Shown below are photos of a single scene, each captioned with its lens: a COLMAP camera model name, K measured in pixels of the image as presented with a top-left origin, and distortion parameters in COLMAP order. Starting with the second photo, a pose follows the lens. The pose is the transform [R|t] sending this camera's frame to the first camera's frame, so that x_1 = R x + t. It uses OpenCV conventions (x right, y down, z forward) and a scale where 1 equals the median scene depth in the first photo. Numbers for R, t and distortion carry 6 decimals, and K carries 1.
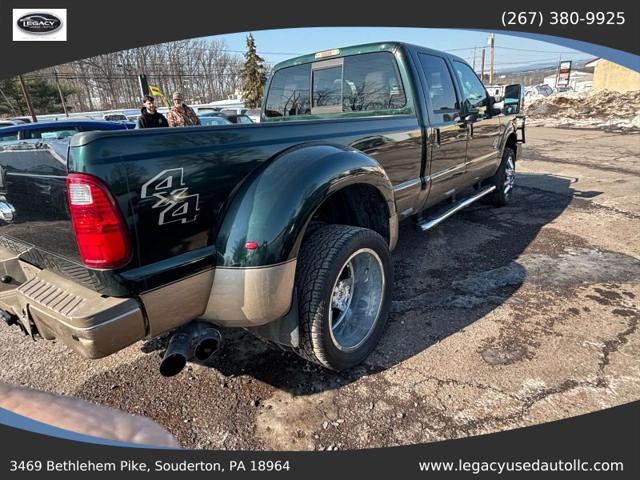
lens RADIAL K [[392.6, 0, 319.2], [0, 392.6, 237.0], [0, 0, 1]] dist [0.031521, -0.041714]
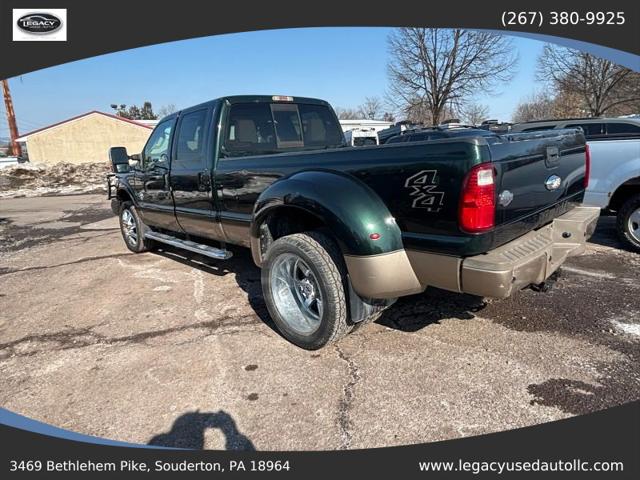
lens RADIAL K [[392.6, 0, 319.2], [0, 392.6, 237.0], [0, 0, 1]] dist [0.031521, -0.041714]
pose [[0.173644, -0.163396, 0.971159, -0.936530], [0.347694, 0.932806, 0.094776, -0.121364], [-0.921388, 0.321209, 0.218788, 0.617971]]
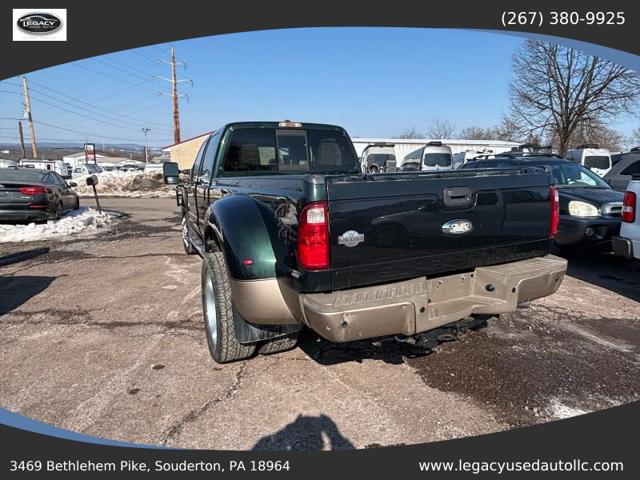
lens RADIAL K [[392.6, 0, 319.2], [0, 392.6, 237.0], [0, 0, 1]] dist [0.031521, -0.041714]
pose [[0.470068, -0.089236, 0.878108, -0.850030], [0.252251, 0.966963, -0.036769, -0.040486], [-0.845816, 0.238788, 0.477048, 0.328350]]
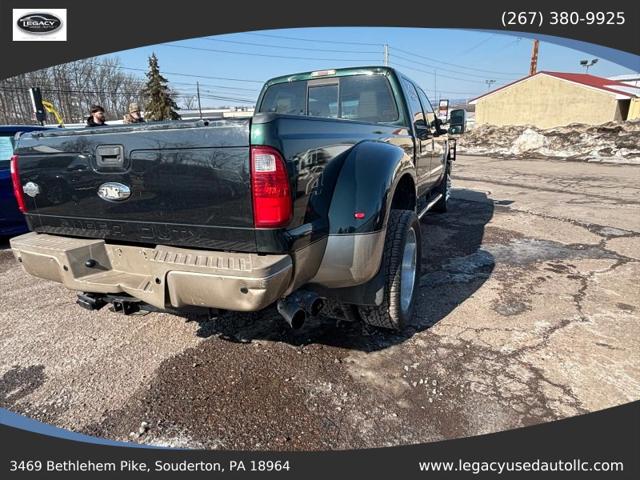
lens RADIAL K [[392.6, 0, 319.2], [0, 392.6, 237.0], [0, 0, 1]] dist [0.031521, -0.041714]
pose [[0.970779, -0.026512, 0.238508, -0.219358], [0.041221, 0.997529, -0.056893, 0.056858], [-0.236410, 0.065062, 0.969473, -0.054550]]
